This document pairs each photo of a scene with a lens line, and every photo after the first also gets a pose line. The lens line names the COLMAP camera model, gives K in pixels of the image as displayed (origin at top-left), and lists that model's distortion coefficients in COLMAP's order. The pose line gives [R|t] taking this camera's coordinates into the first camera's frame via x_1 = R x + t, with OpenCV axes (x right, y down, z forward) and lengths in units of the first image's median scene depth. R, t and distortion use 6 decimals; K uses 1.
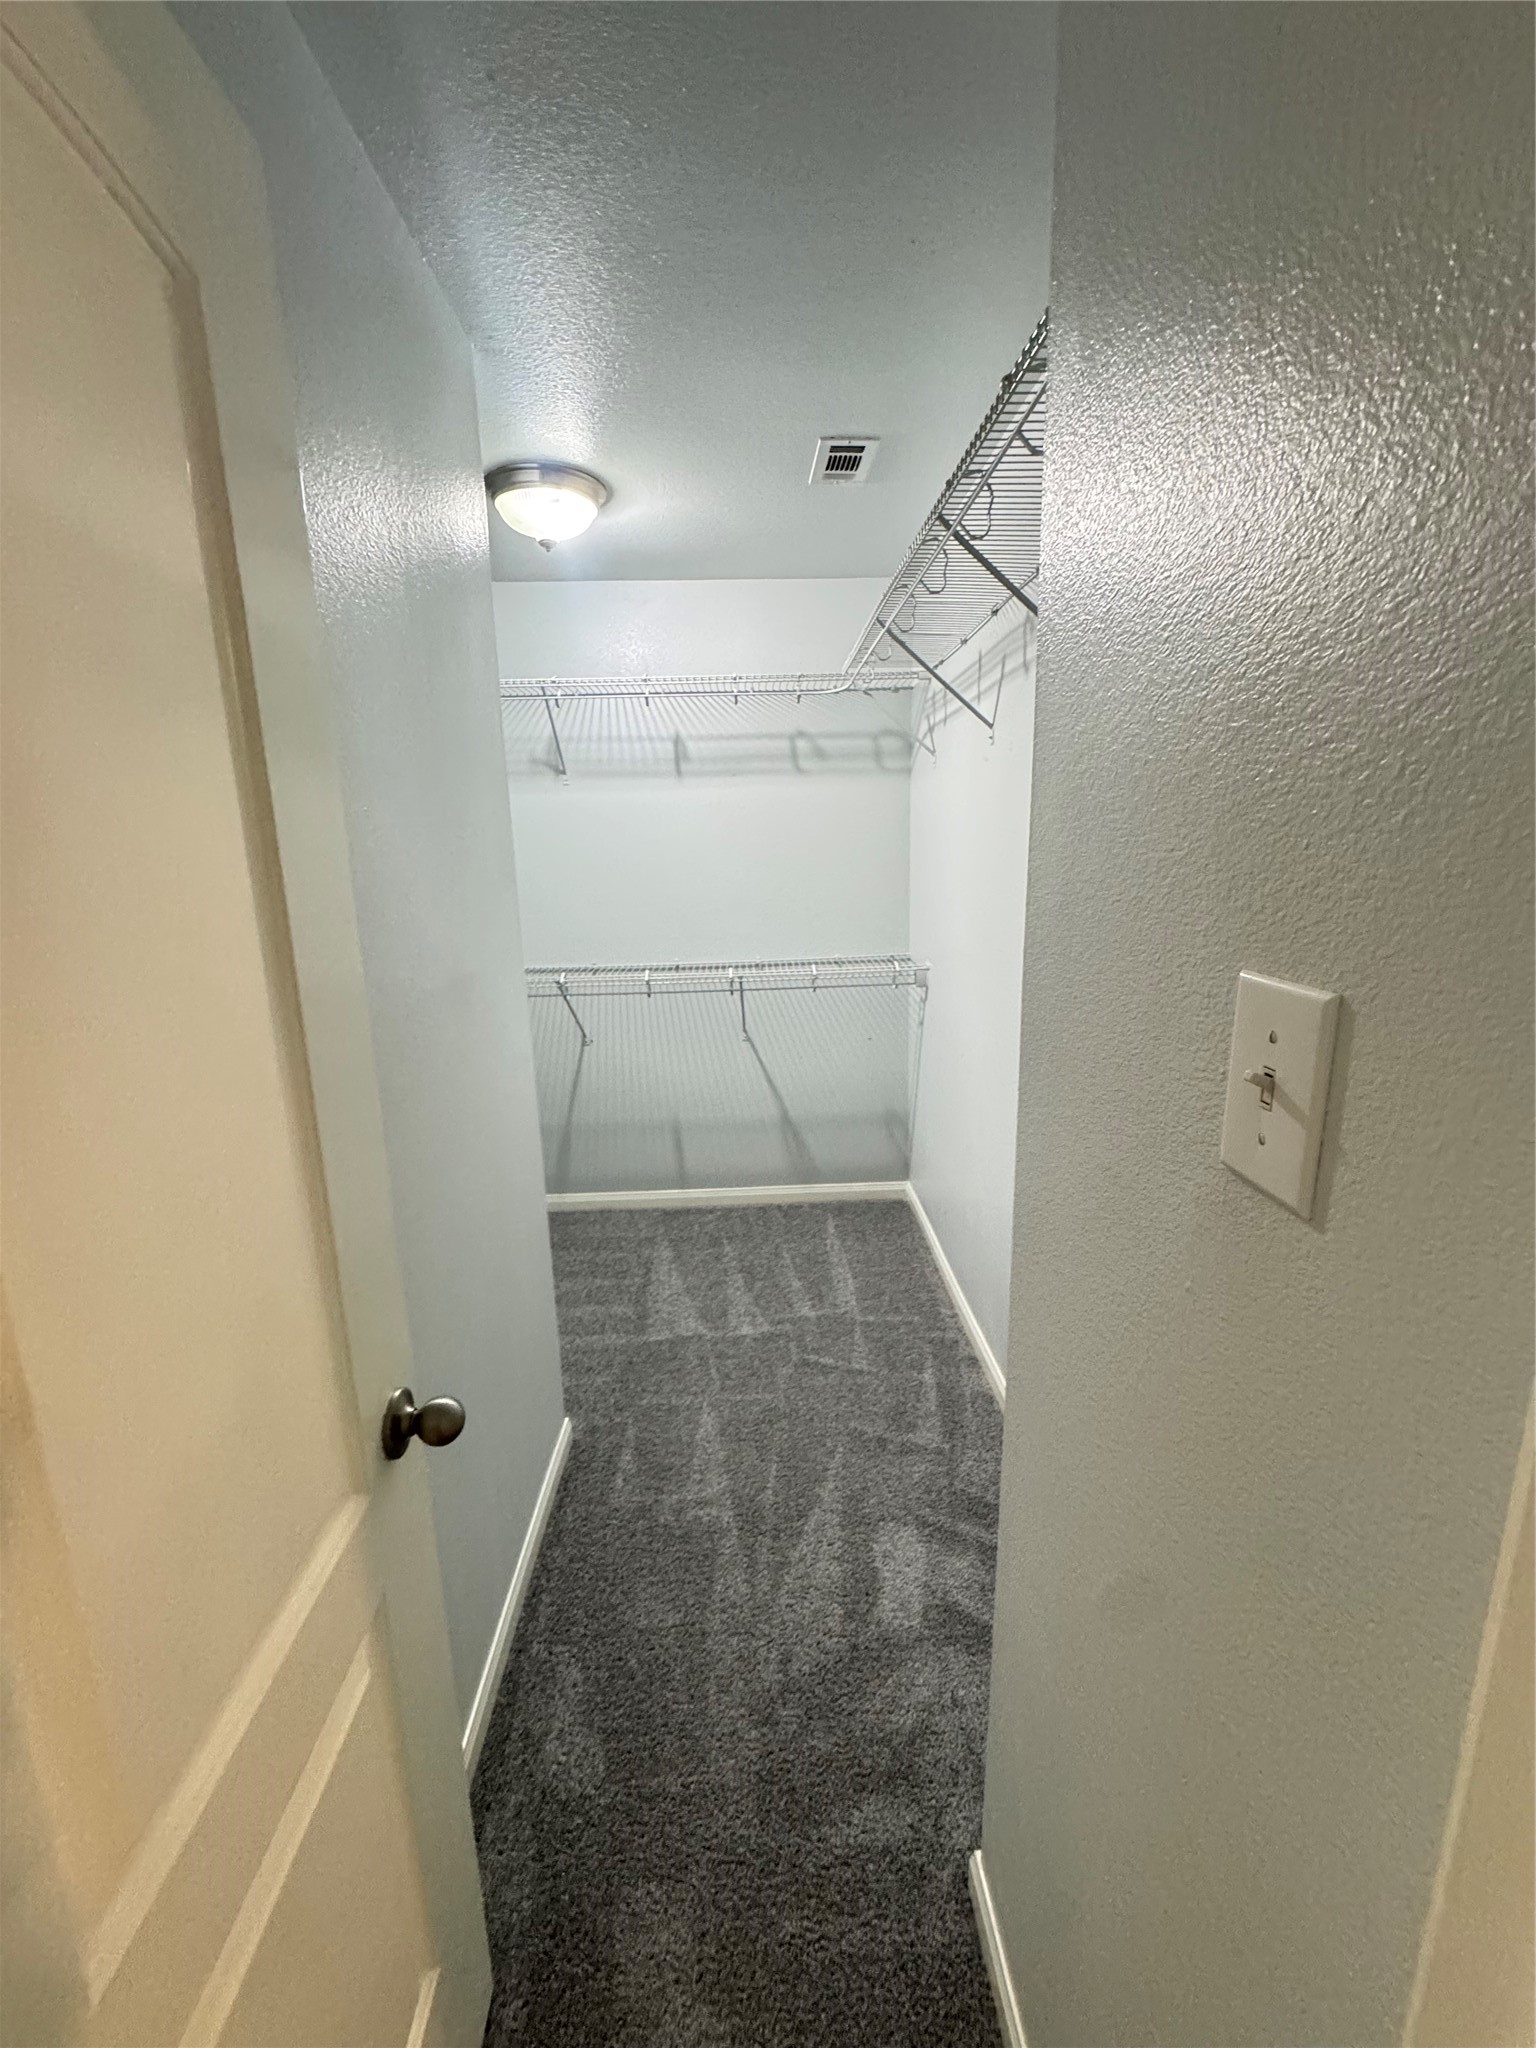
lens RADIAL K [[825.0, 0, 774.2], [0, 825.0, 1025.6], [0, 0, 1]] dist [-0.001708, 0.000483]
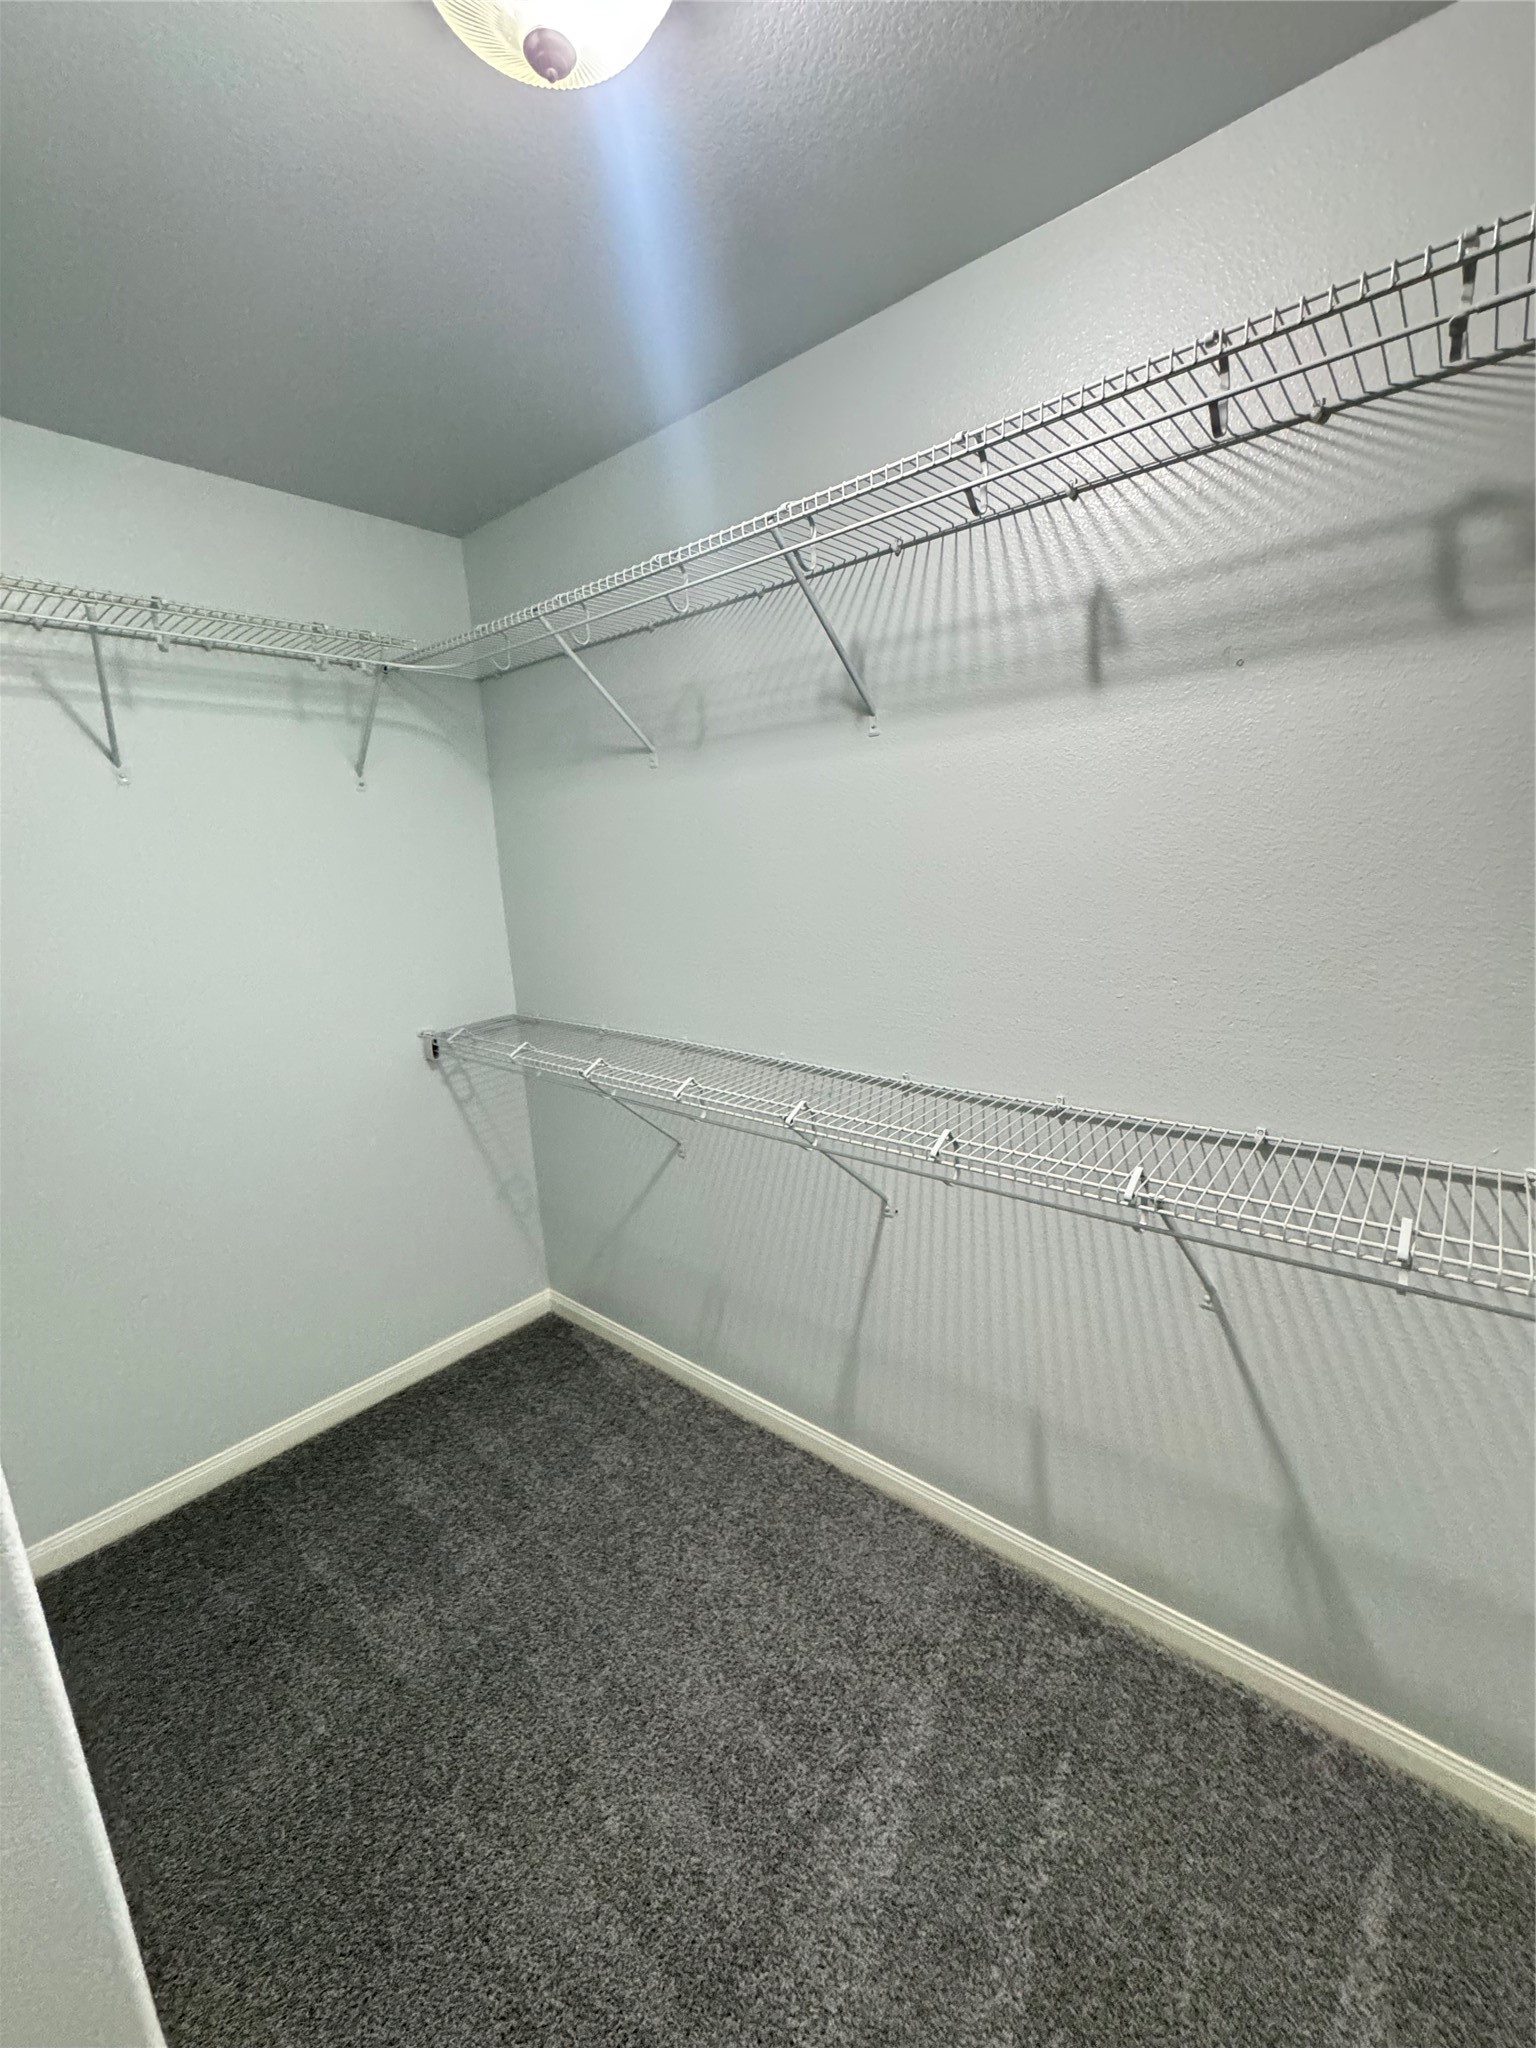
lens RADIAL K [[825.0, 0, 774.2], [0, 825.0, 1025.6], [0, 0, 1]] dist [-0.001708, 0.000483]
pose [[0.733273, 0.127782, -0.667820, 0.070913], [-0.121189, 0.991017, 0.056556, -0.133864], [0.669047, 0.039461, 0.742171, 0.583887]]
